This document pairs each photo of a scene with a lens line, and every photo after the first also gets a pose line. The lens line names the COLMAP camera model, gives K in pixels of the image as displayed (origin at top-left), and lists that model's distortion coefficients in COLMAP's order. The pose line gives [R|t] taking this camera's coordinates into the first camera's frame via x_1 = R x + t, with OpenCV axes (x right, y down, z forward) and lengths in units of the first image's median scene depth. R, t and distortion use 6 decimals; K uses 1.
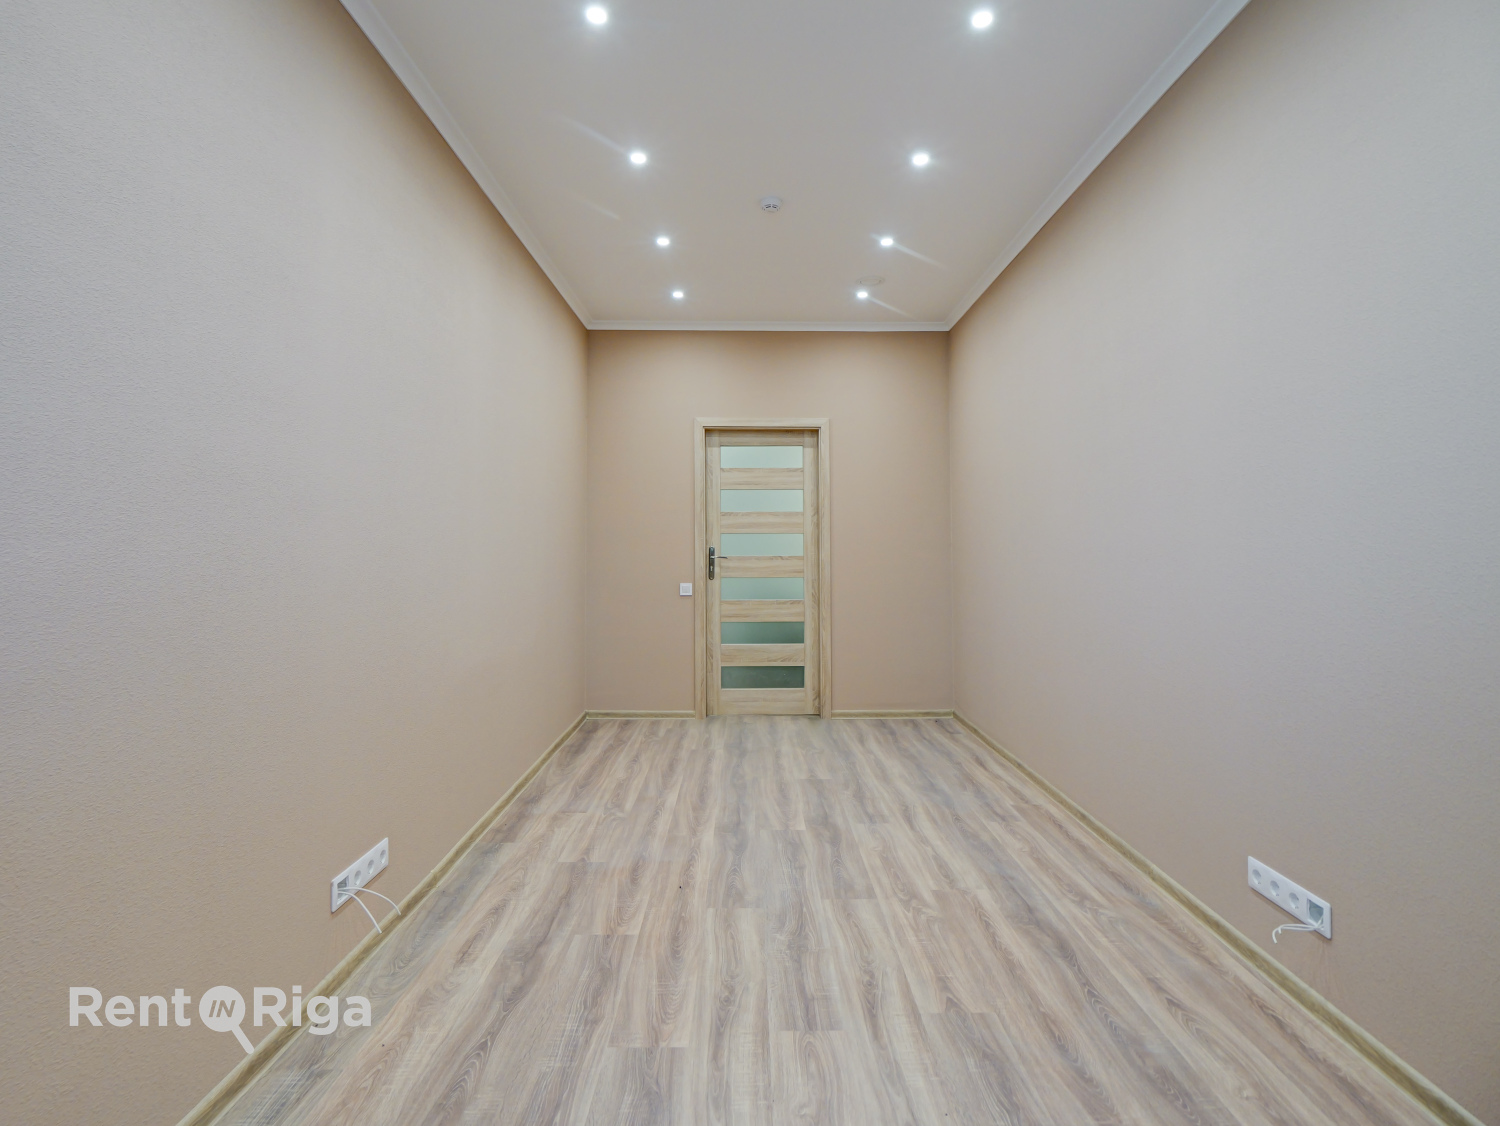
lens RADIAL K [[735.1, 0, 750.5], [0, 735.1, 557.6], [0, 0, 1]] dist [0.002005, -0.003897]
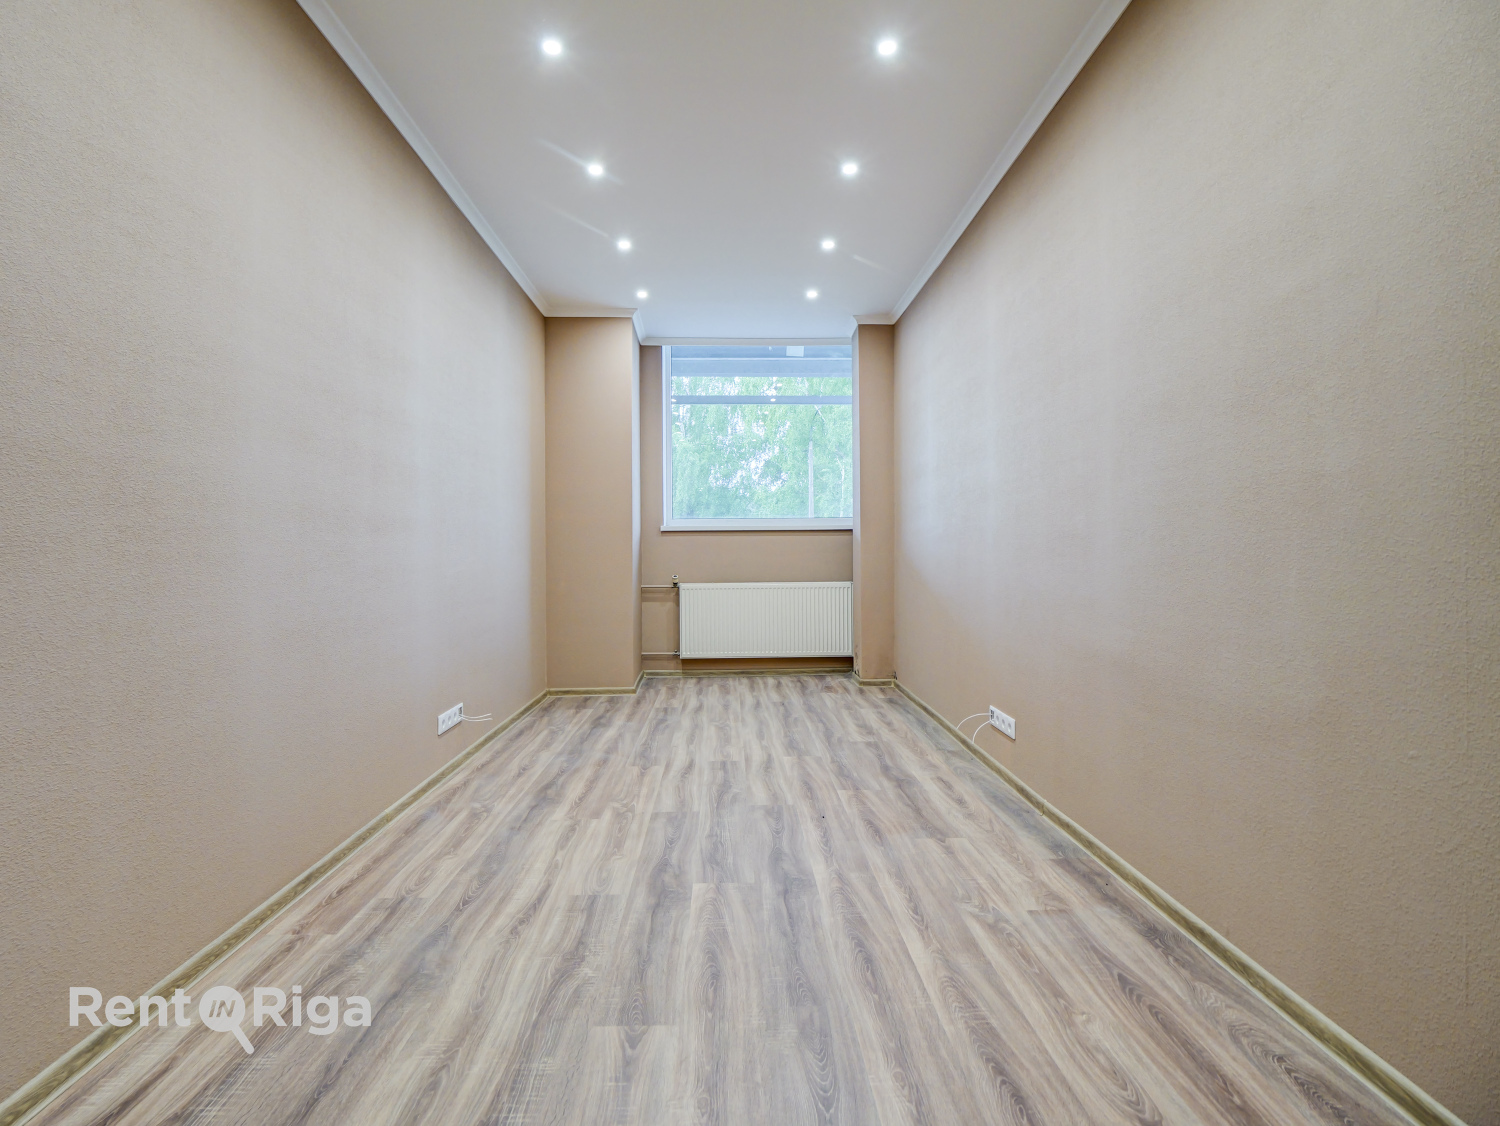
lens RADIAL K [[735.1, 0, 749.5], [0, 735.1, 558.2], [0, 0, 1]] dist [0.002005, -0.003897]
pose [[-0.999622, 0.008822, -0.026046, 0.038752], [0.008125, 0.999610, 0.026735, 0.023761], [0.026271, 0.026514, -0.999303, 1.949435]]
